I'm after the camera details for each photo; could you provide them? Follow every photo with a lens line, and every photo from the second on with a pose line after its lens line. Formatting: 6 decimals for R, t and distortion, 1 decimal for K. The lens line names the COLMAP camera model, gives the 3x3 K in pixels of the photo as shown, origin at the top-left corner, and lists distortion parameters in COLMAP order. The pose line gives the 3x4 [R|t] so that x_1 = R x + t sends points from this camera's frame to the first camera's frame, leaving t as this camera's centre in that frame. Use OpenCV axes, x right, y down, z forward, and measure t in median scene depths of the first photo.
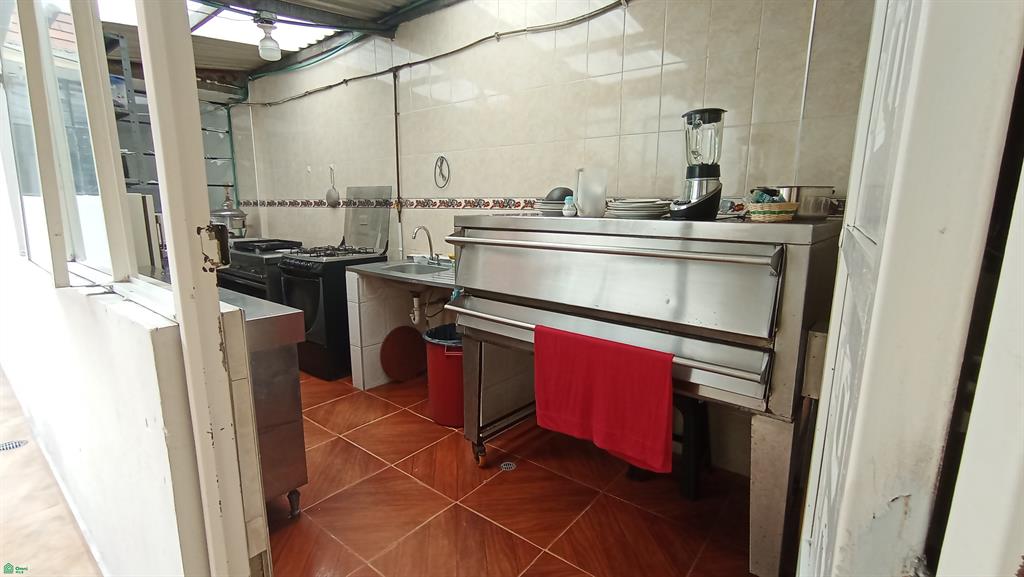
lens RADIAL K [[467.8, 0, 507.8], [0, 467.8, 291.0], [0, 0, 1]] dist [-0.051926, 0.035073]
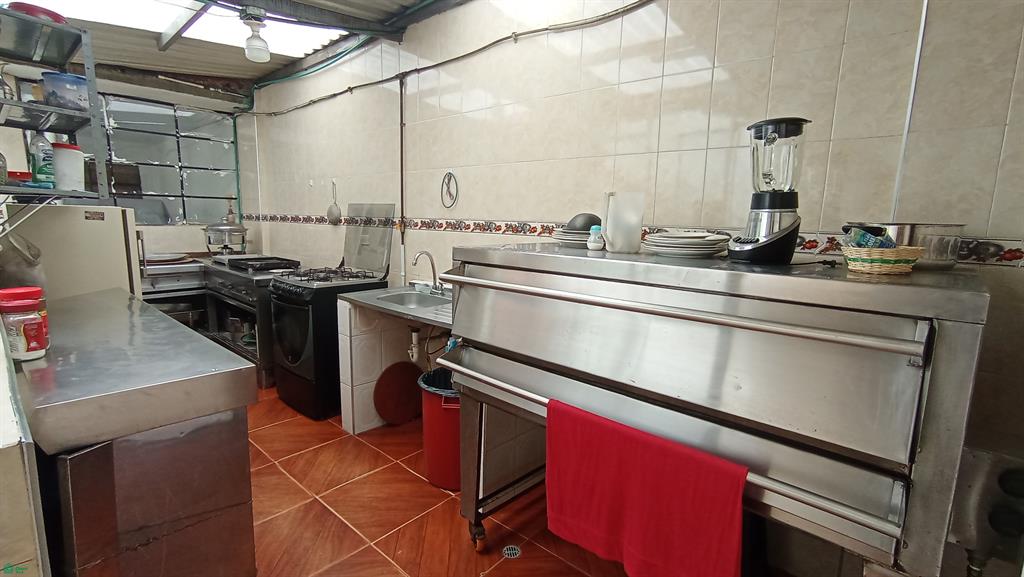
lens RADIAL K [[467.8, 0, 507.8], [0, 467.8, 291.0], [0, 0, 1]] dist [-0.051926, 0.035073]
pose [[0.998906, 0.026991, -0.038188, 0.010137], [-0.028163, 0.999138, -0.030497, -0.046874], [0.037332, 0.031539, 0.998805, 0.146434]]
